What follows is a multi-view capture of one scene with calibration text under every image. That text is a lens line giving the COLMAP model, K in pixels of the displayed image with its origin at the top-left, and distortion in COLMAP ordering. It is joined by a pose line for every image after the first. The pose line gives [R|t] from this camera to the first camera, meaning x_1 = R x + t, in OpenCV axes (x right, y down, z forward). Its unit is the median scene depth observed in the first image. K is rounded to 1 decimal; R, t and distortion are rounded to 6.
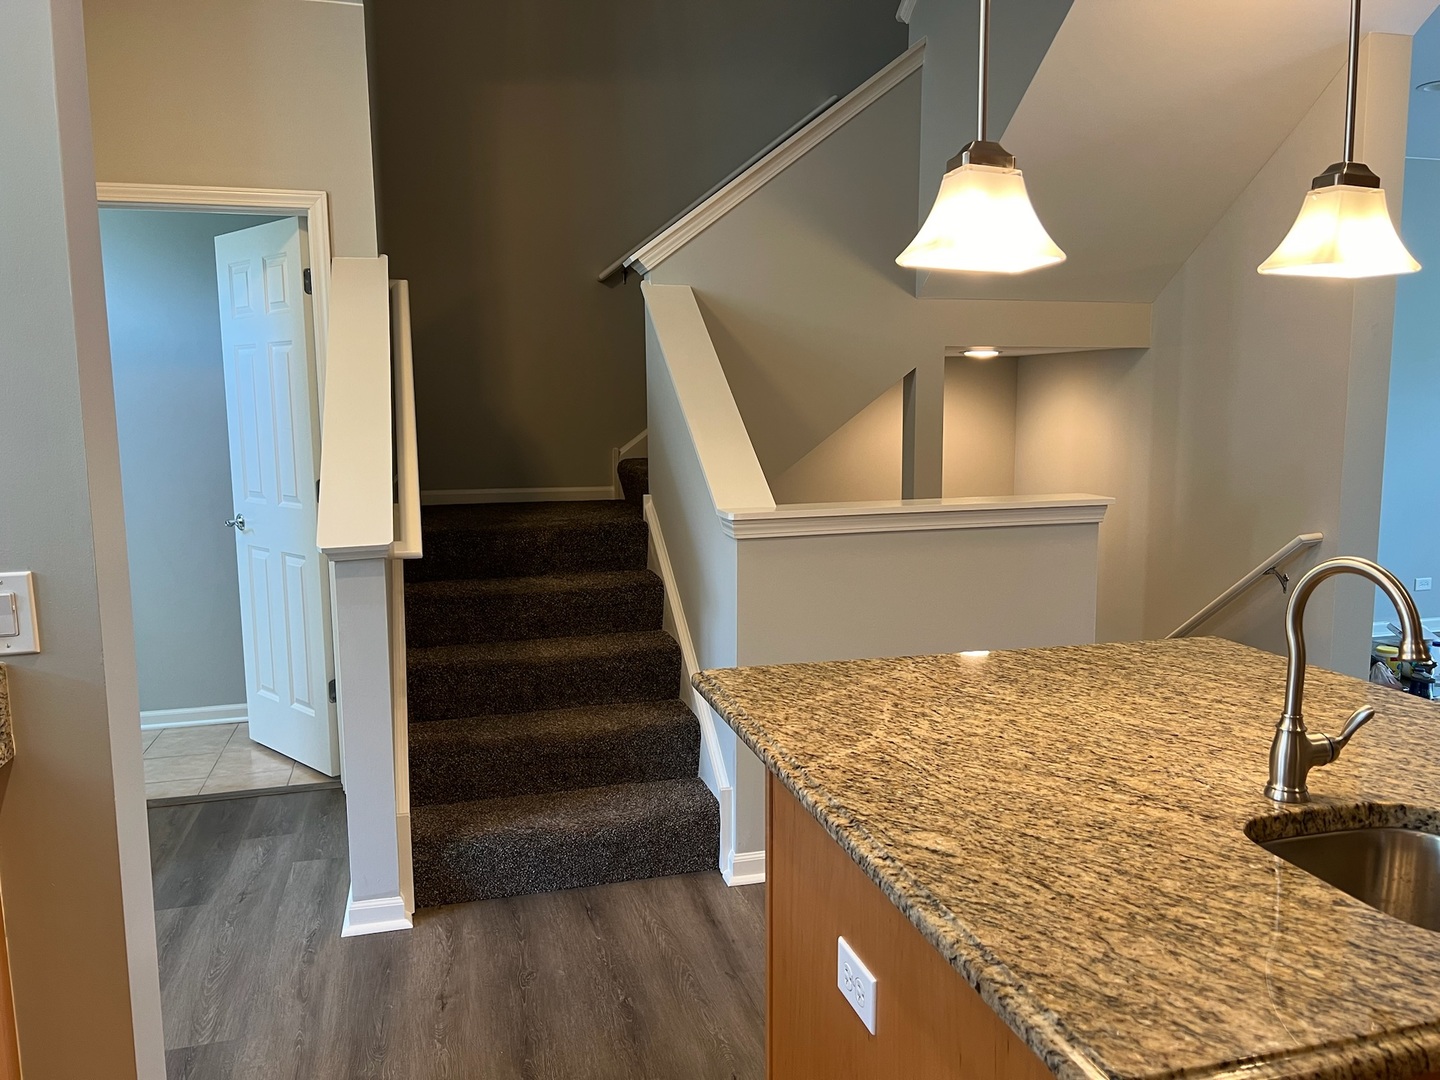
lens RADIAL K [[1082.8, 0, 723.0], [0, 1082.8, 539.0], [0, 0, 1]] dist [0.036745, -0.046900]
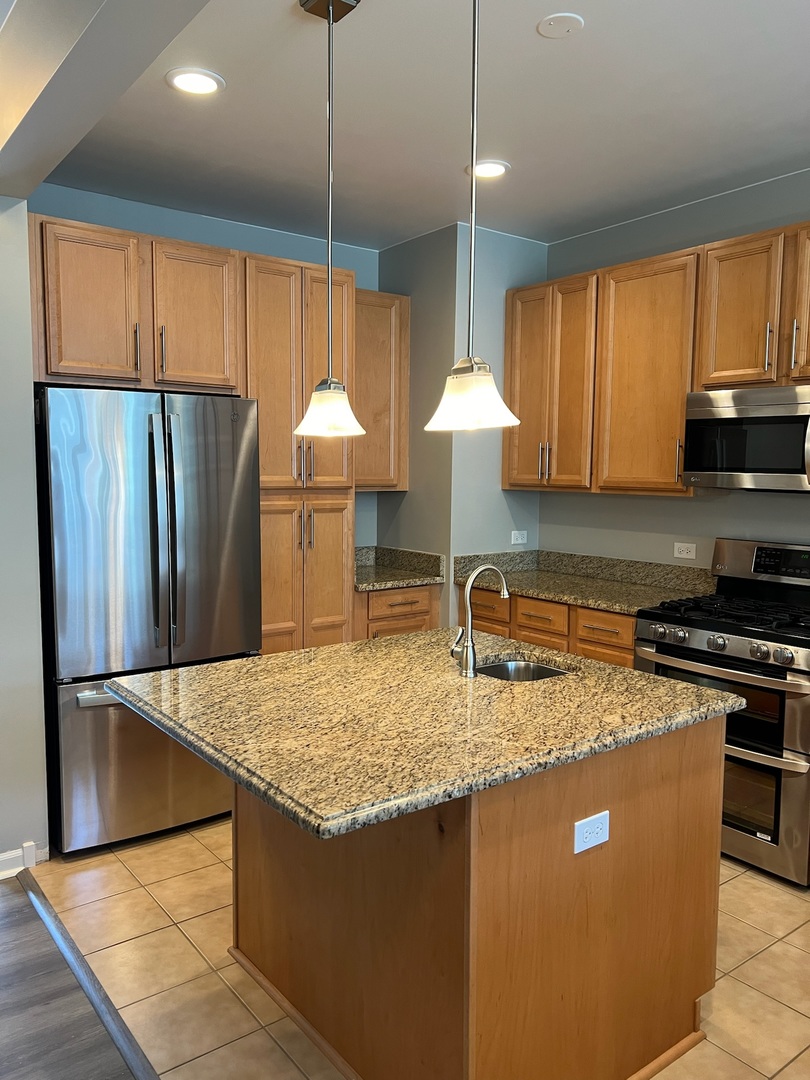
lens RADIAL K [[812.1, 0, 407.2], [0, 812.1, 541.2], [0, 0, 1]] dist [0.036745, -0.046900]
pose [[-0.376112, -0.081678, 0.922967, -0.806004], [0.112522, 0.984709, 0.132995, -0.229537], [-0.919717, 0.153876, -0.361170, 1.425304]]
